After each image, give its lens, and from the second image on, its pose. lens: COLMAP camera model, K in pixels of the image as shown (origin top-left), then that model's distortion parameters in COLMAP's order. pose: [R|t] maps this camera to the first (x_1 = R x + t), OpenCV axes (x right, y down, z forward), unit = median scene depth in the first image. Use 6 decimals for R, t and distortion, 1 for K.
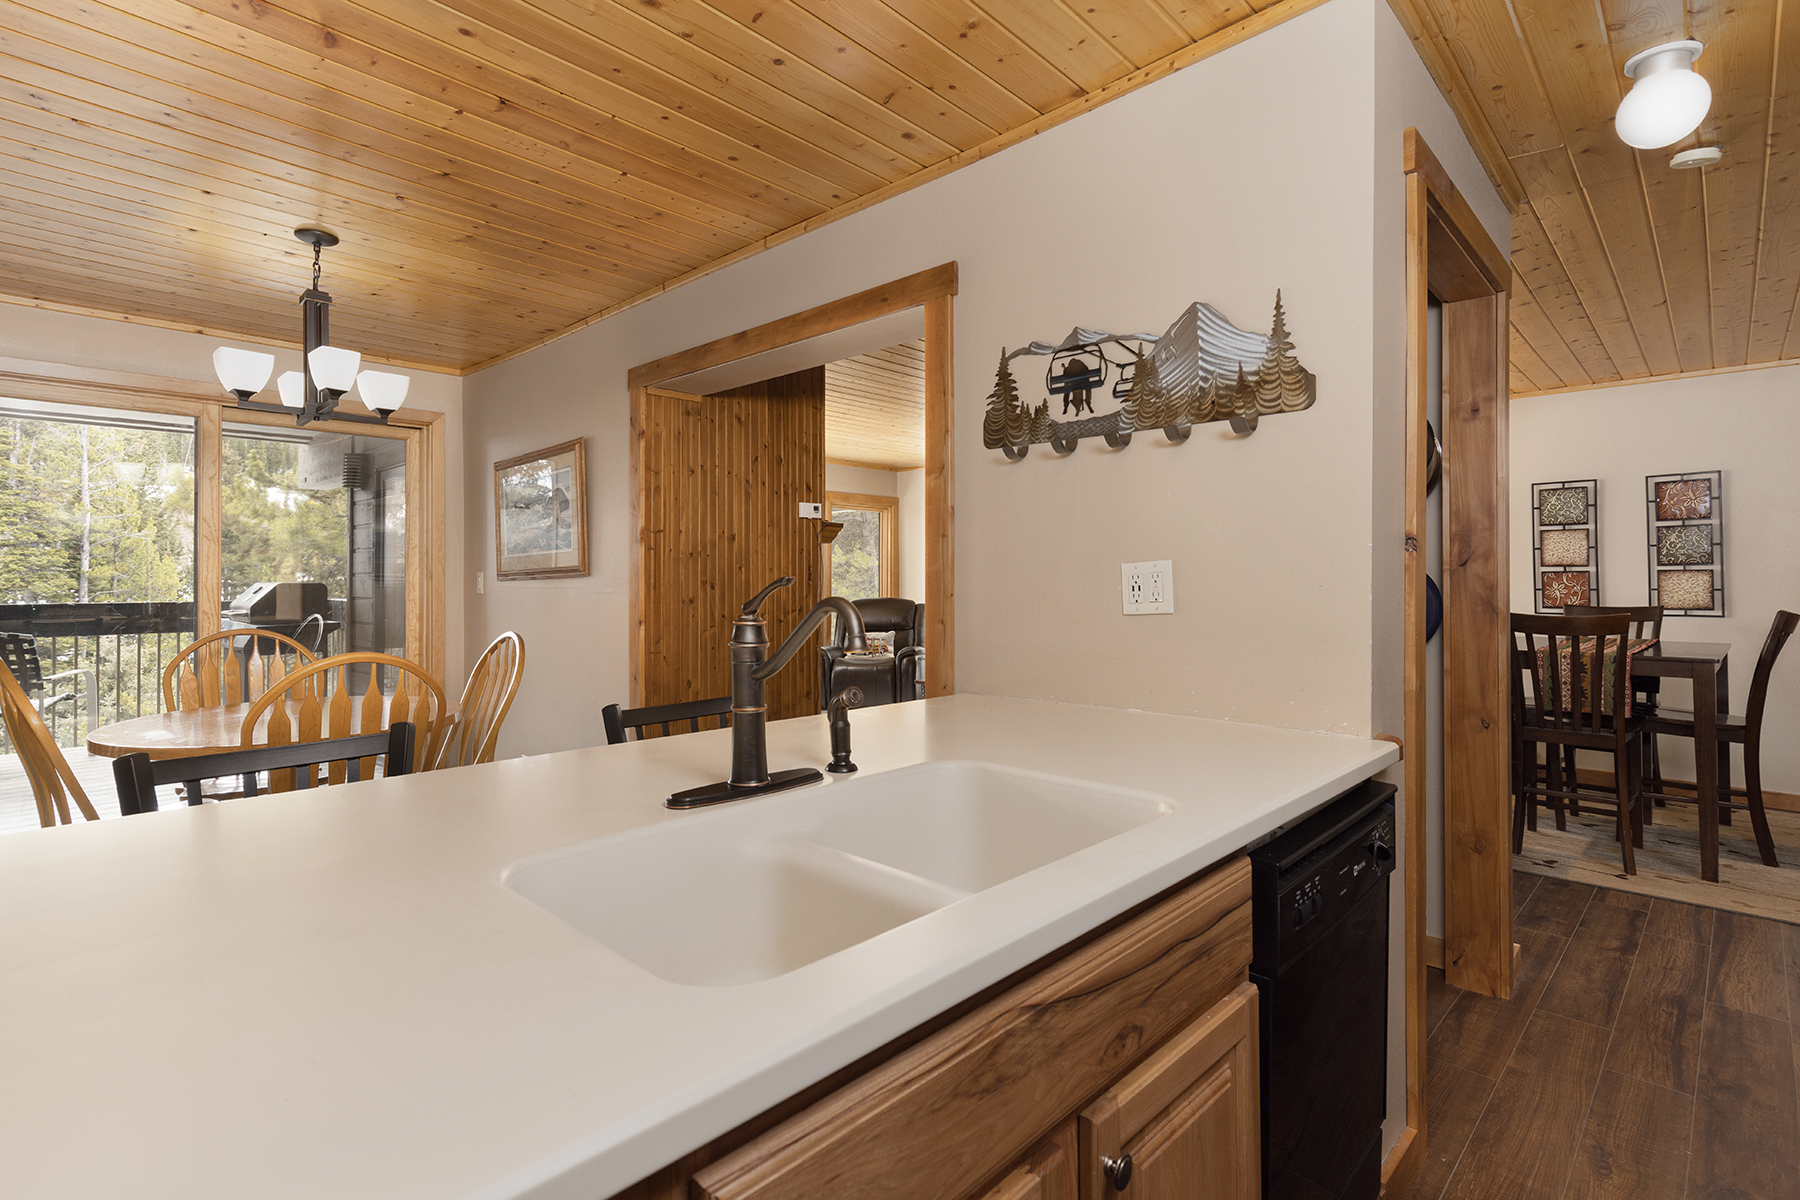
lens RADIAL K [[853.0, 0, 839.9], [0, 853.0, 569.8], [0, 0, 1]] dist [0.008209, -0.001950]
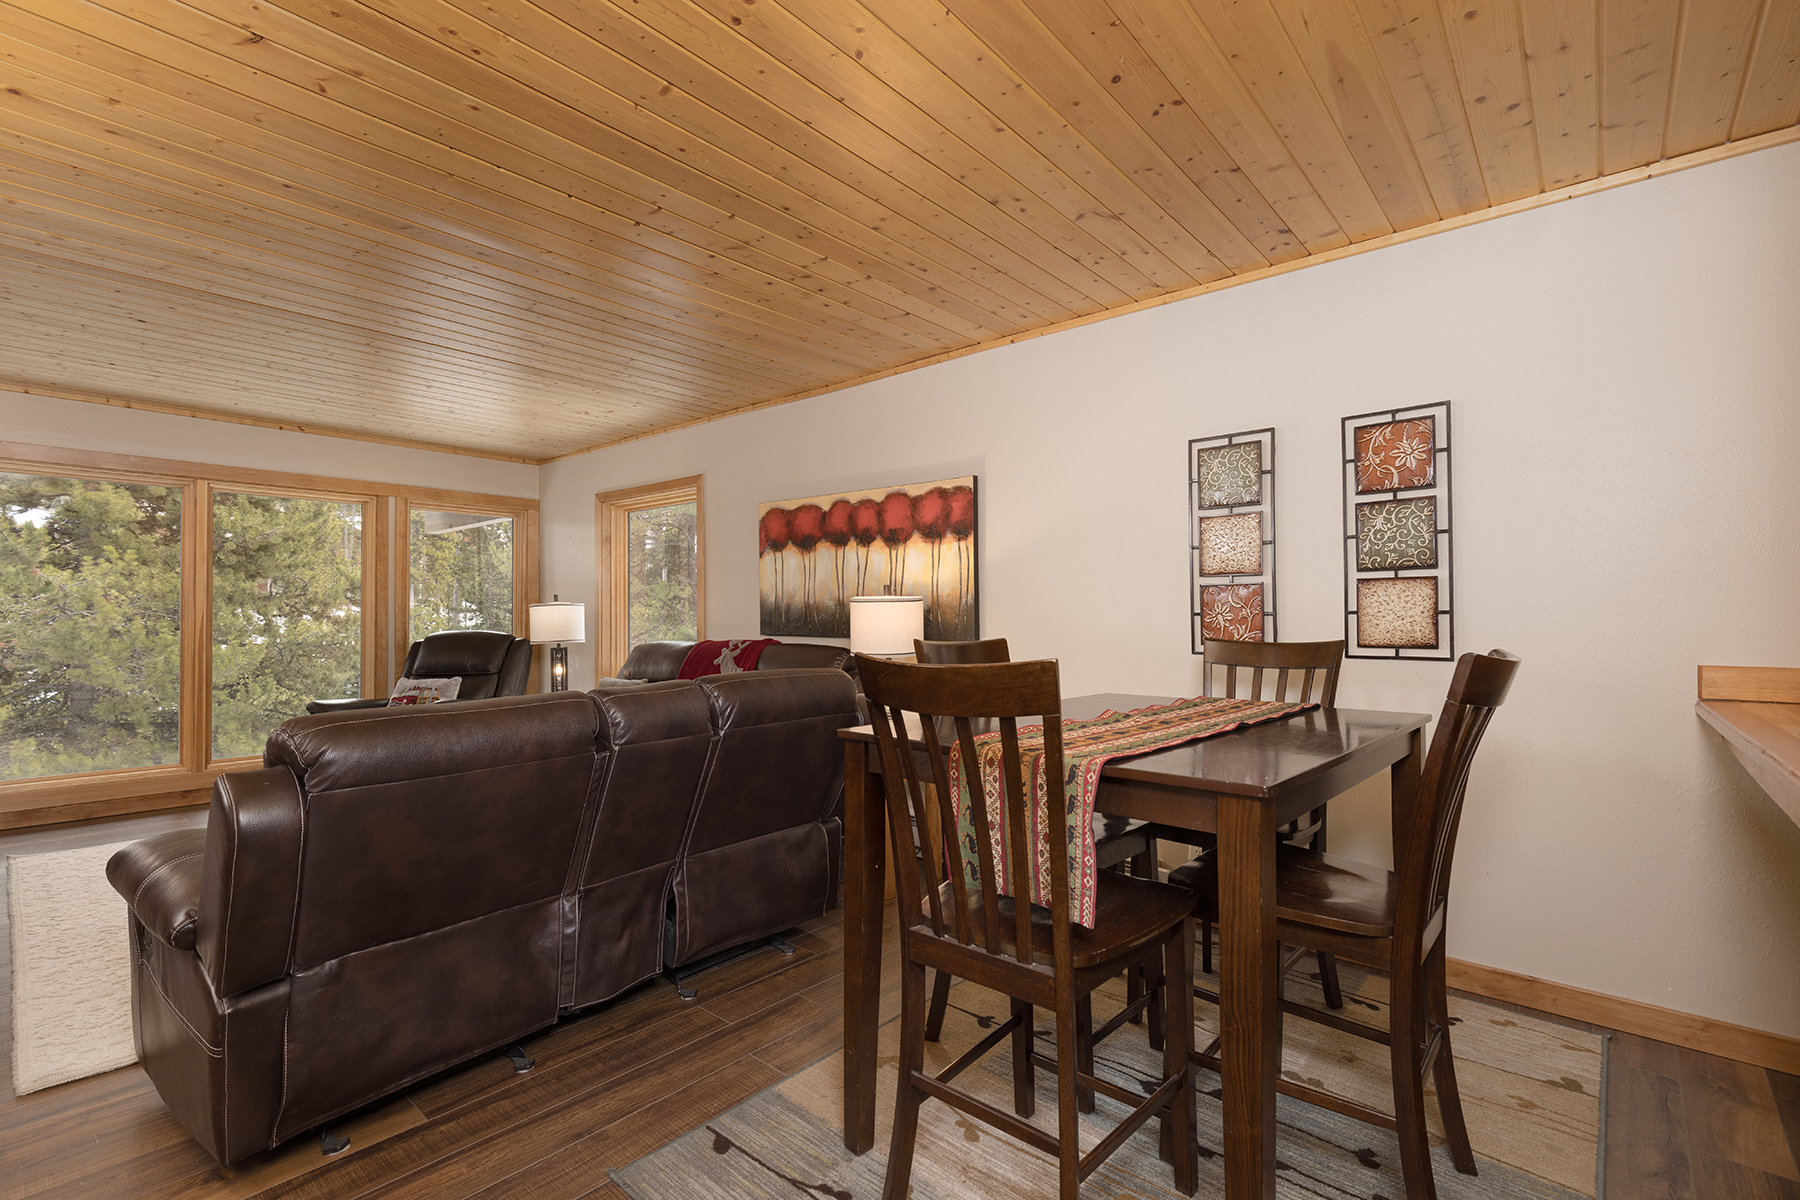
lens RADIAL K [[814.9, 0, 867.5], [0, 814.9, 611.1], [0, 0, 1]] dist [0.002547, -0.000837]
pose [[0.998545, 0.002049, 0.053892, 0.594701], [-0.002254, 0.999990, 0.003753, 0.020471], [-0.053883, -0.003869, 0.998540, 0.470262]]
